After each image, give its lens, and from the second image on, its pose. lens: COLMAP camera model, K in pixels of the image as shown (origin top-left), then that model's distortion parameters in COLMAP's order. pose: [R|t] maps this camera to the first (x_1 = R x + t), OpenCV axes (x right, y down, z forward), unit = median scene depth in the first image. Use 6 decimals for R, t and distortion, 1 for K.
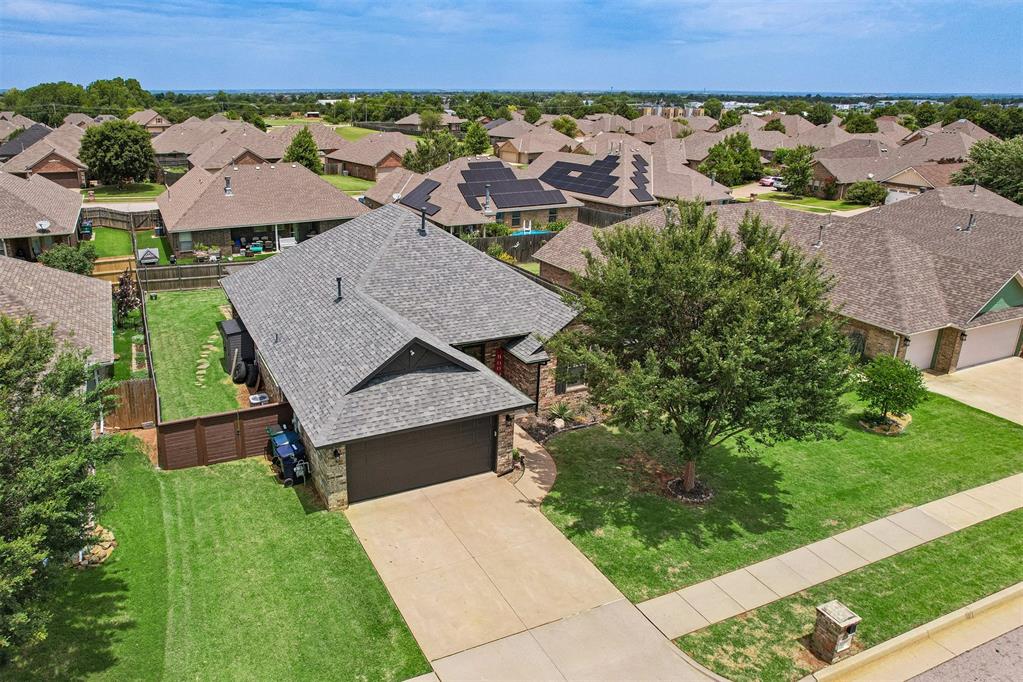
lens RADIAL K [[691.4, 0, 434.2], [0, 691.4, 303.2], [0, 0, 1]] dist [-0.057212, 0.033450]
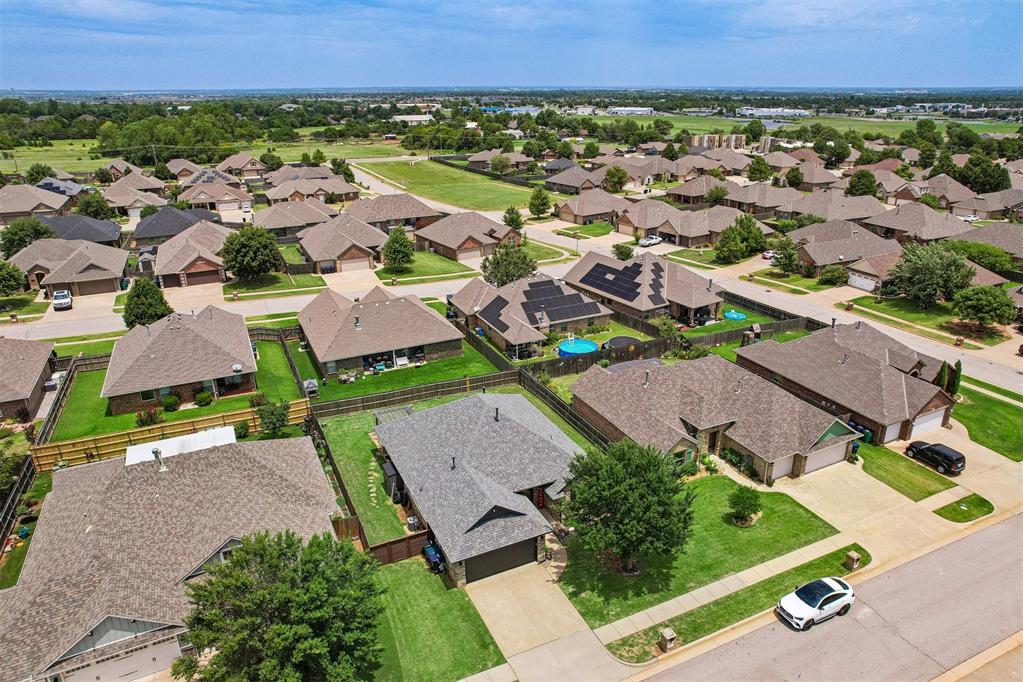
lens RADIAL K [[648.8, 0, 536.0], [0, 648.8, 328.9], [0, 0, 1]] dist [-0.064173, 0.042844]
pose [[0.998748, -0.027953, 0.041484, 0.026052], [0.026034, 0.998597, 0.046115, -0.525625], [-0.042715, -0.044977, 0.998074, -0.862284]]
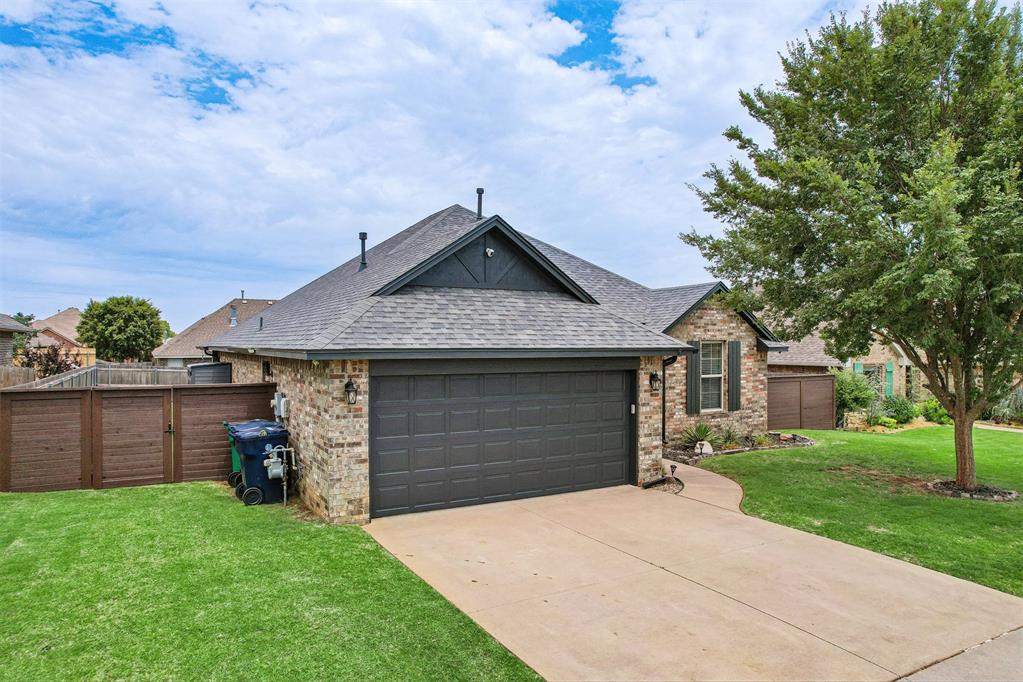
lens RADIAL K [[648.8, 0, 516.1], [0, 648.8, 343.6], [0, 0, 1]] dist [-0.064173, 0.042844]
pose [[0.994633, -0.005730, 0.103303, -0.062065], [0.036395, 0.954028, -0.297500, 0.286988], [-0.096849, 0.299664, 0.949116, 0.470219]]
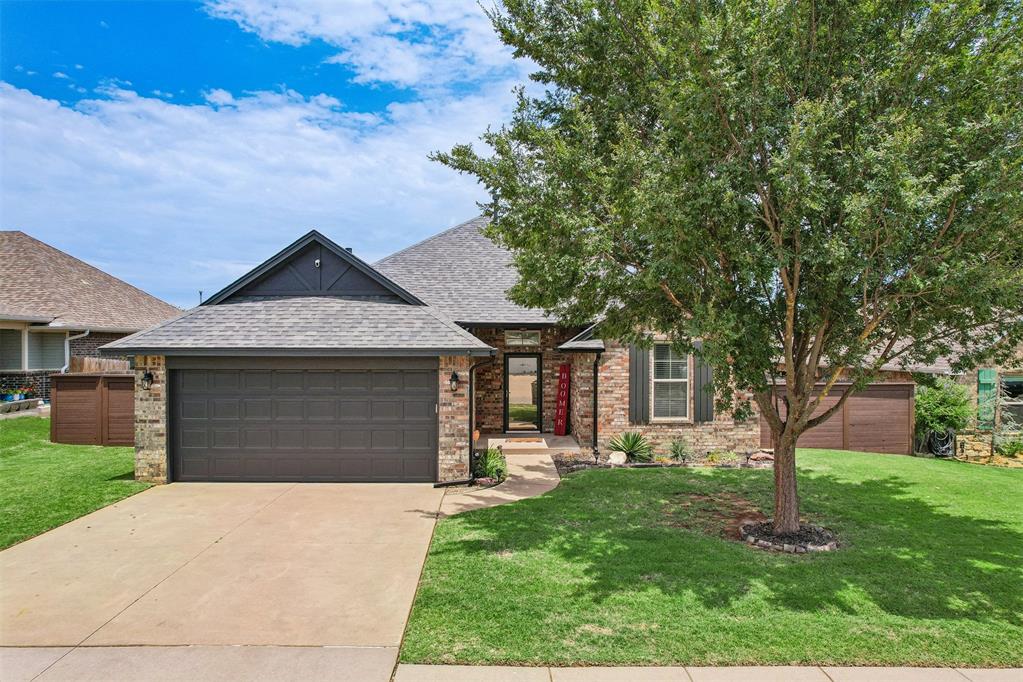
lens RADIAL K [[648.8, 0, 521.4], [0, 648.8, 342.6], [0, 0, 1]] dist [-0.064173, 0.042844]
pose [[0.928122, -0.005627, -0.372233, 0.350863], [-0.107334, 0.953381, -0.282036, 0.276206], [0.356467, 0.301717, 0.884250, 0.512293]]
